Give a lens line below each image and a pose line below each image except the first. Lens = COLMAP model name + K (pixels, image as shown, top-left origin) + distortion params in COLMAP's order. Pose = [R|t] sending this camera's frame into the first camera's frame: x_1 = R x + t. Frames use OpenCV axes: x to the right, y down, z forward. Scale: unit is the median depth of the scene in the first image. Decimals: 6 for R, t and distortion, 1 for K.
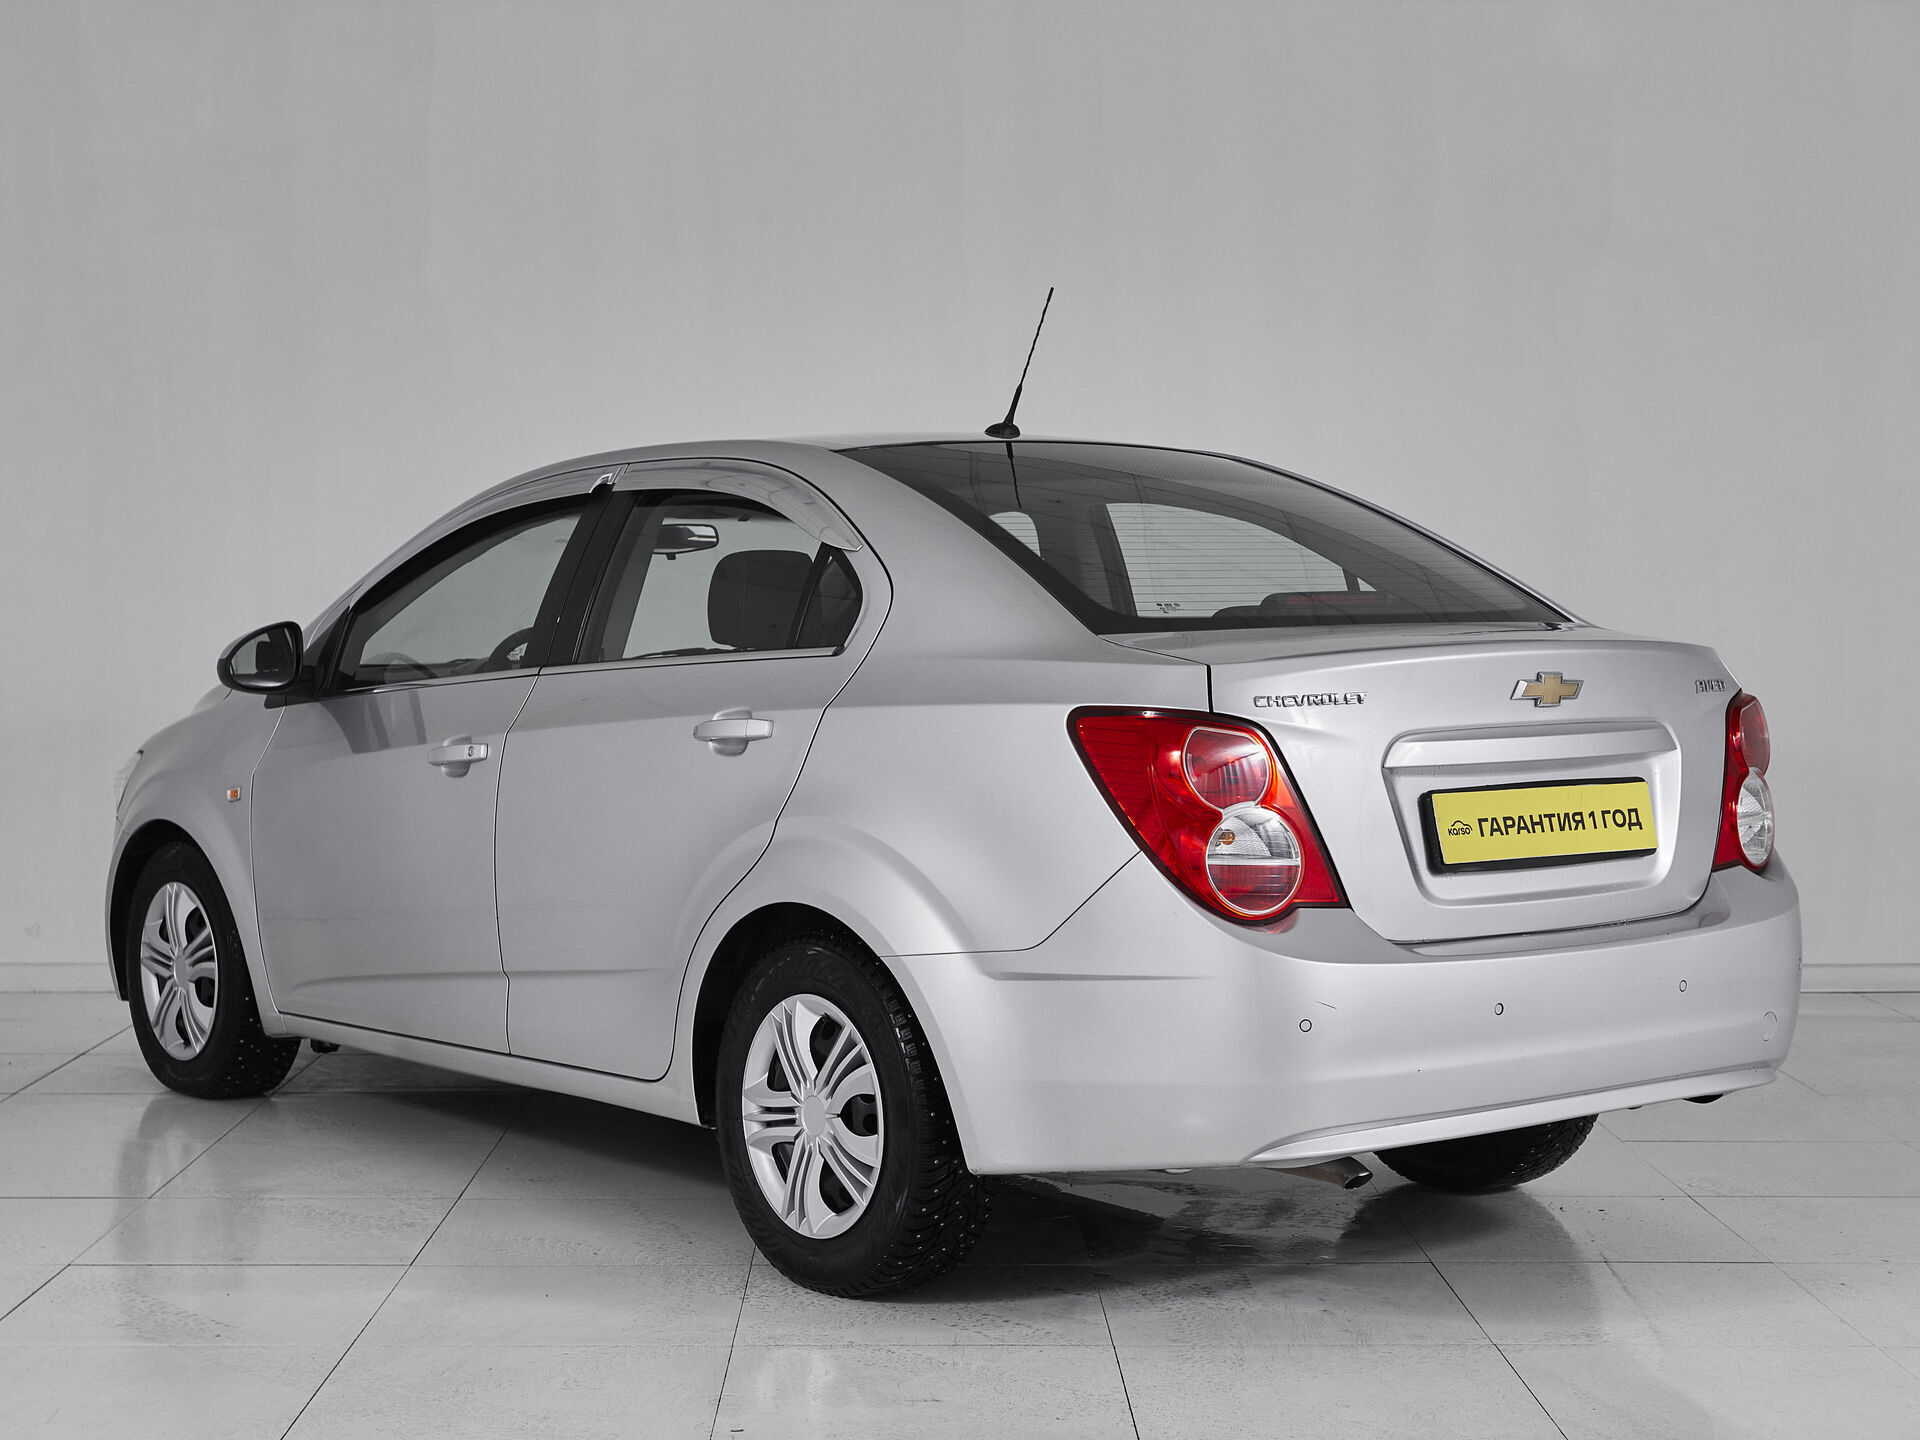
lens RADIAL K [[2486.7, 0, 889.3], [0, 2486.7, 714.8], [0, 0, 1]] dist [0.022358, 0.053685]
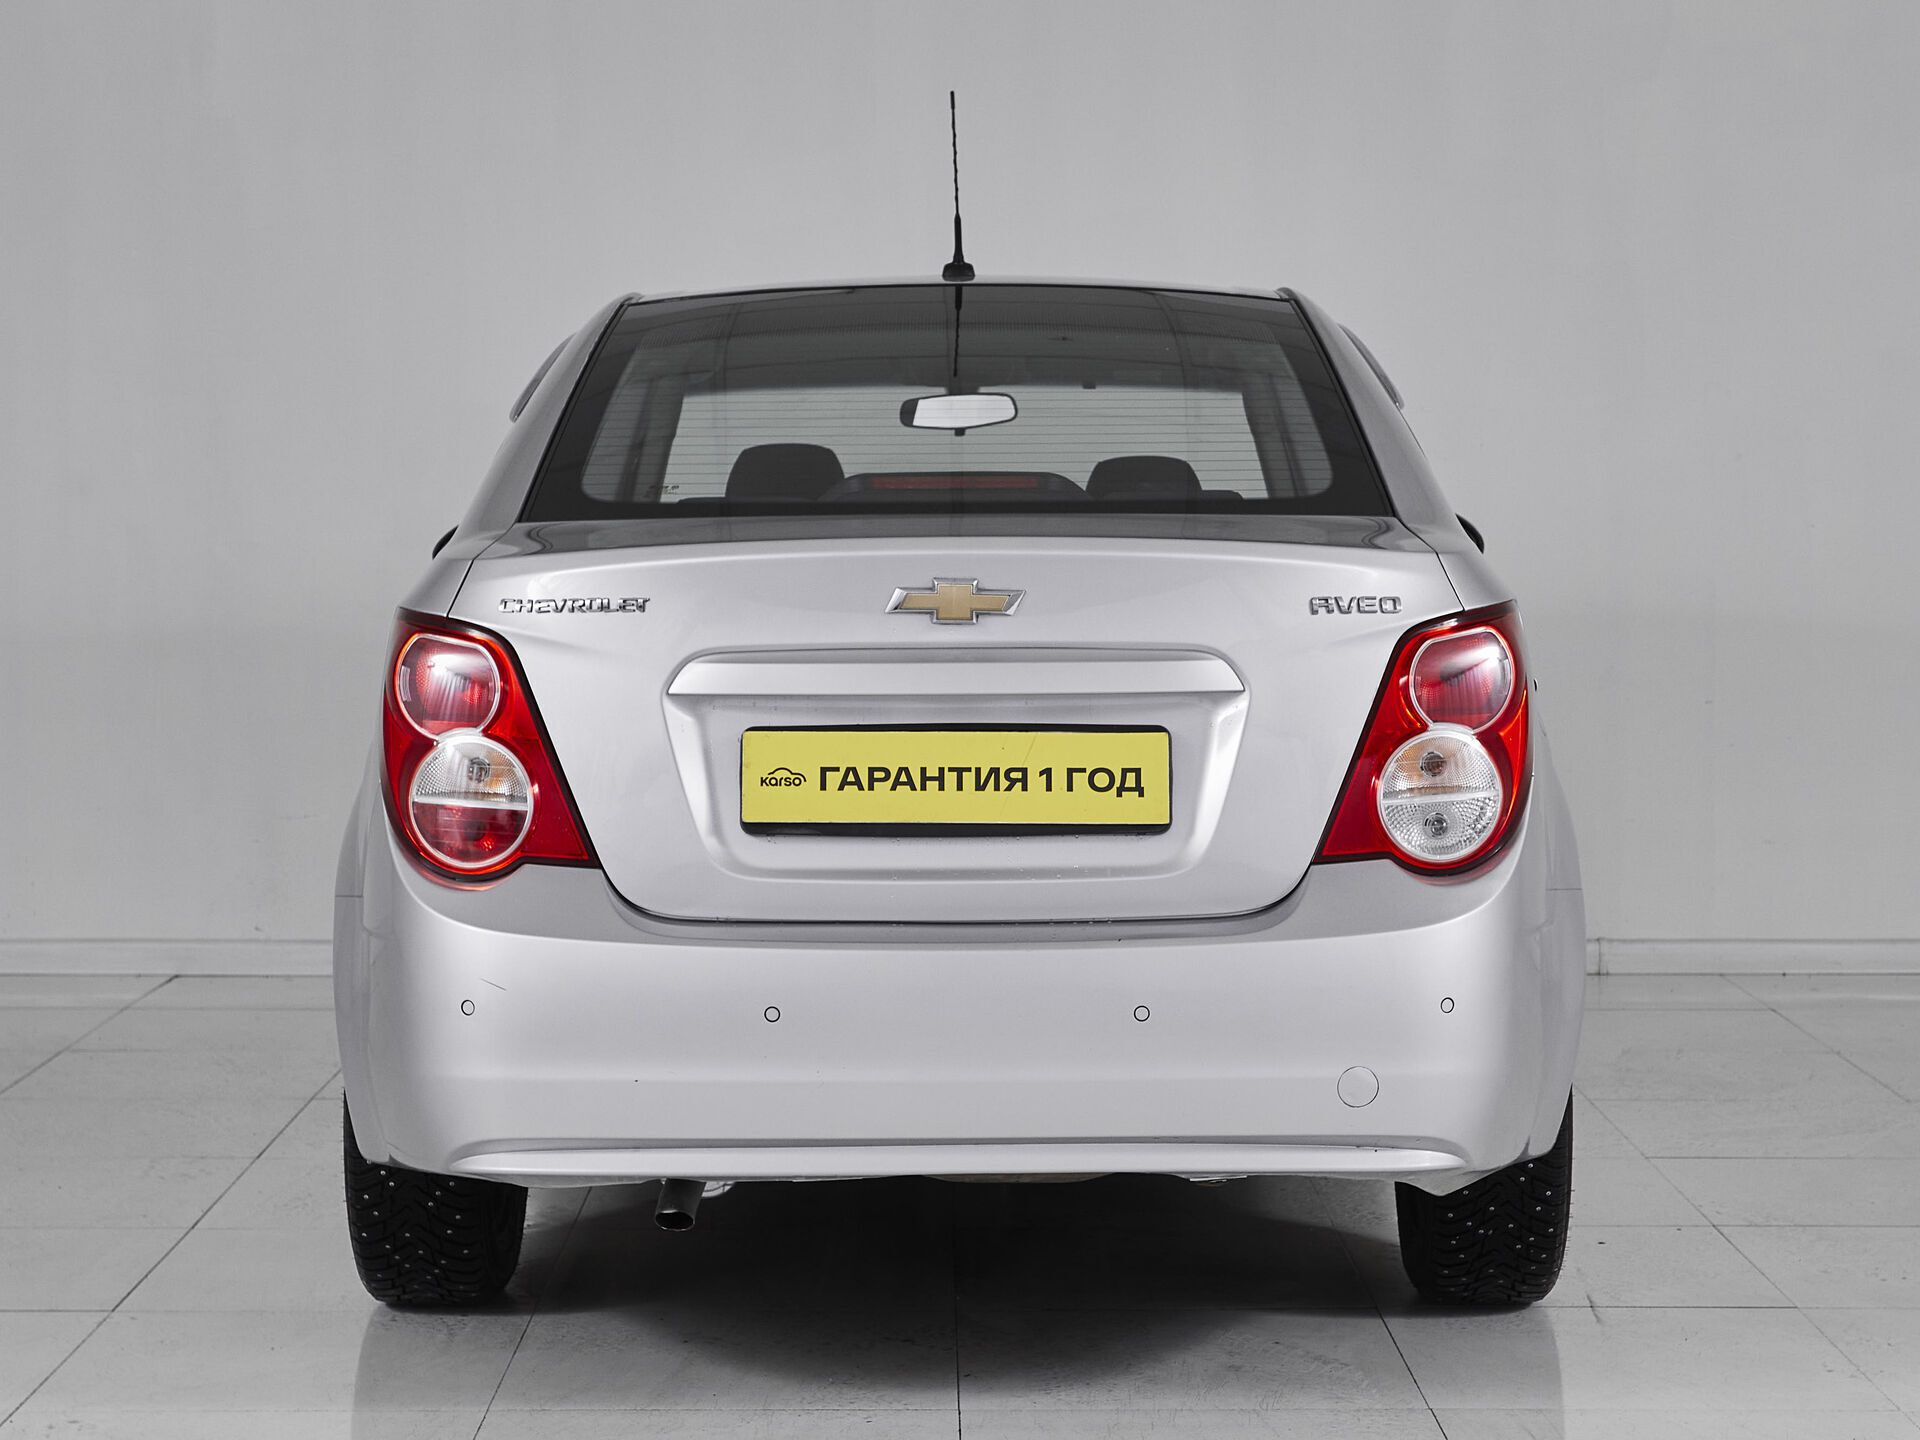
lens RADIAL K [[2486.7, 0, 889.3], [0, 2486.7, 714.8], [0, 0, 1]] dist [0.022358, 0.053685]
pose [[0.821475, 0.056062, -0.567482, 0.669947], [-0.024718, 0.997721, 0.062784, -0.022291], [0.569709, -0.037548, 0.820988, 0.374546]]
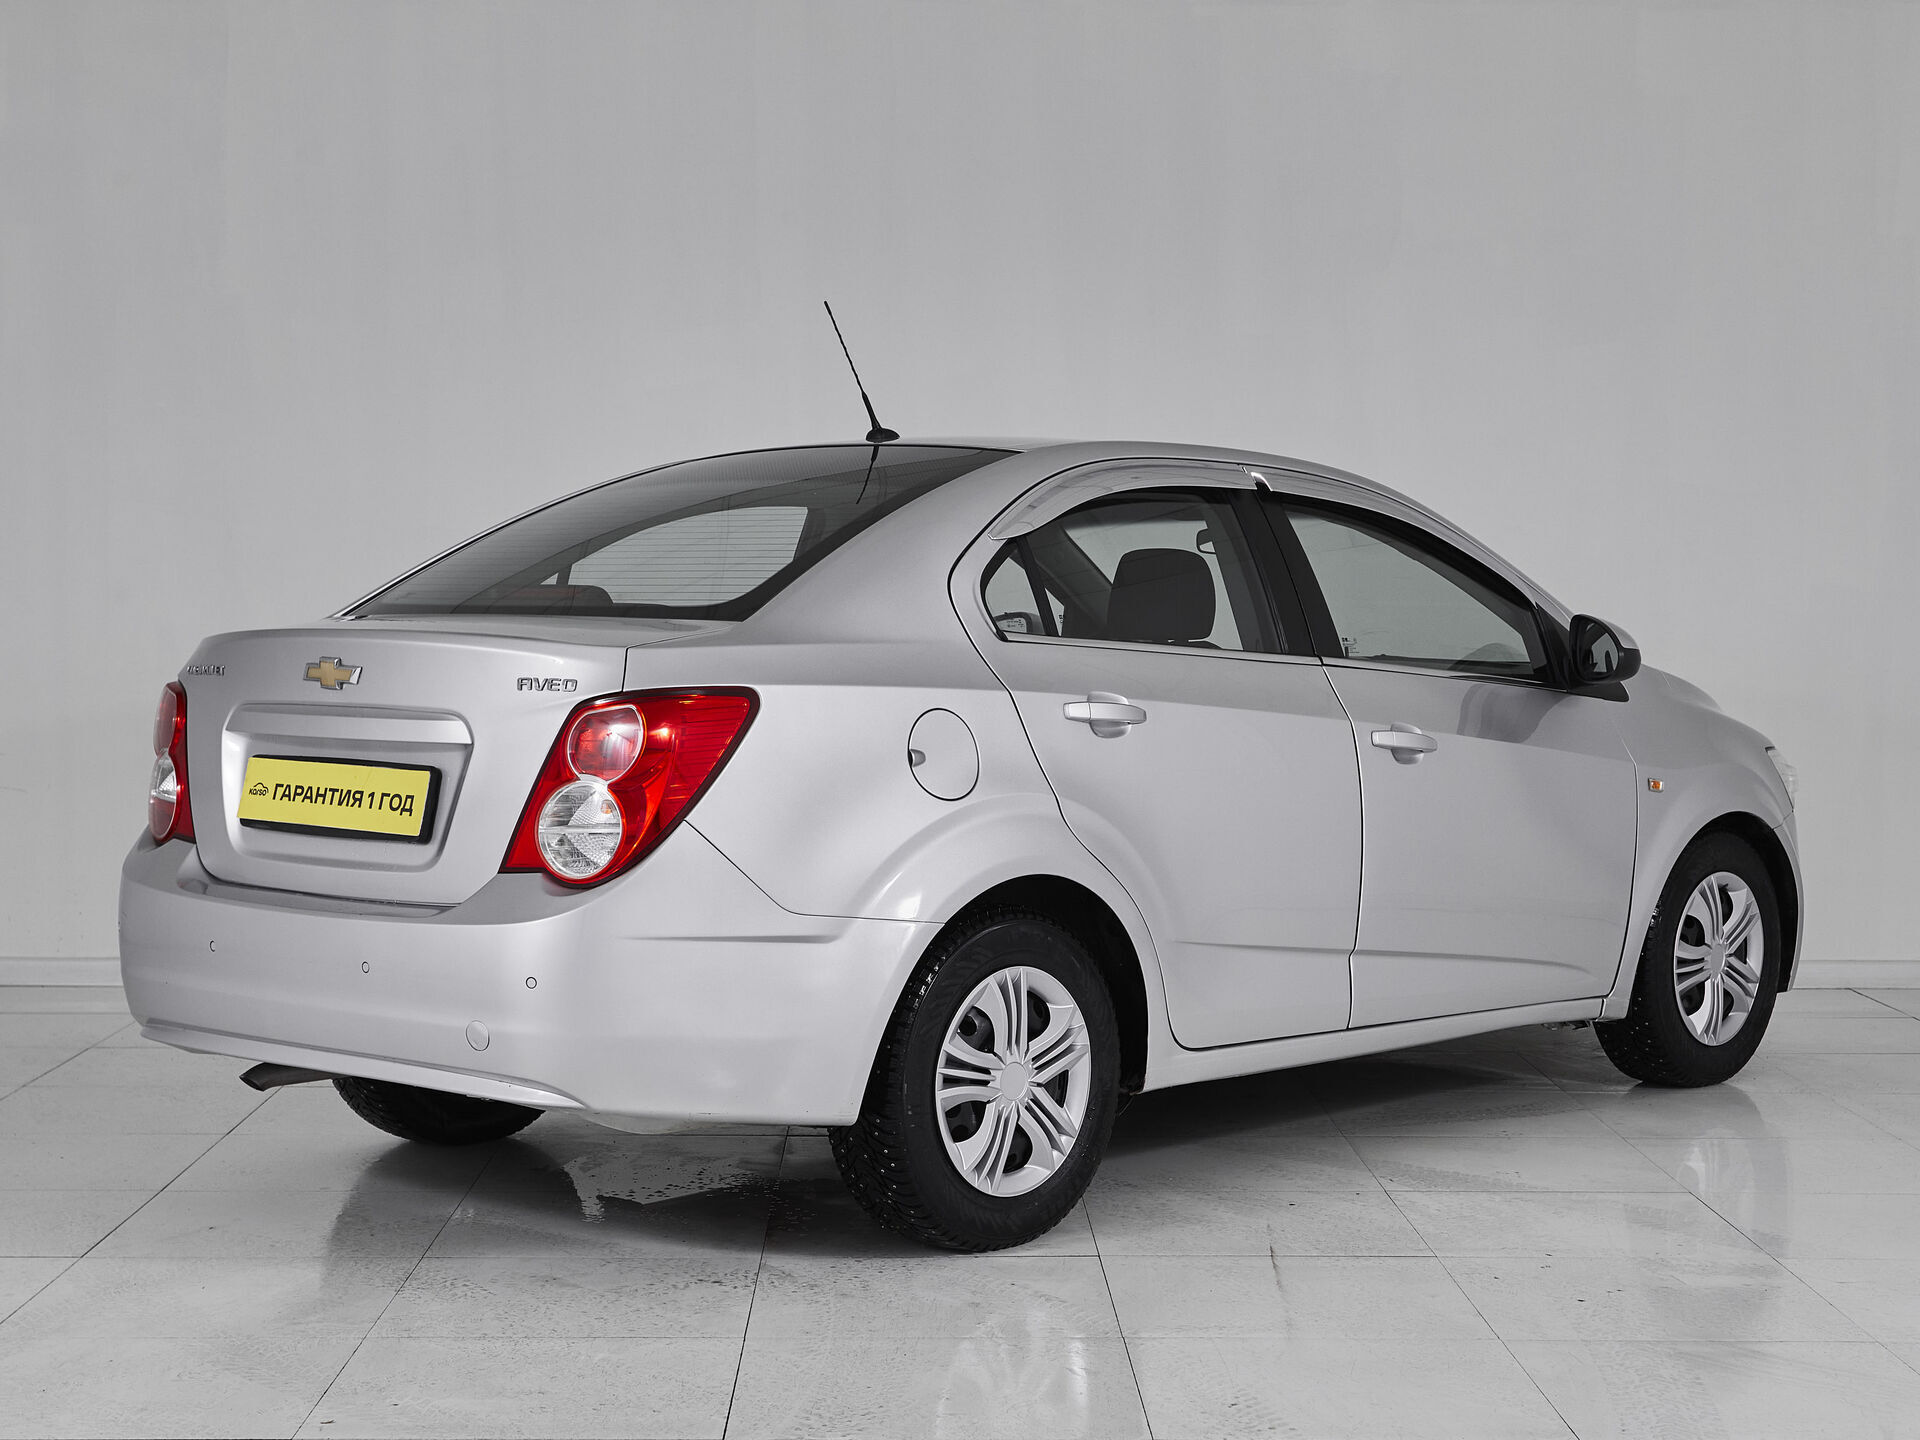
lens RADIAL K [[2486.7, 0, 889.3], [0, 2486.7, 714.8], [0, 0, 1]] dist [0.022358, 0.053685]
pose [[0.250115, 0.037260, -0.967499, 1.370183], [-0.050631, 0.998395, 0.025361, -0.031855], [0.966891, 0.042643, 0.251600, 0.958530]]
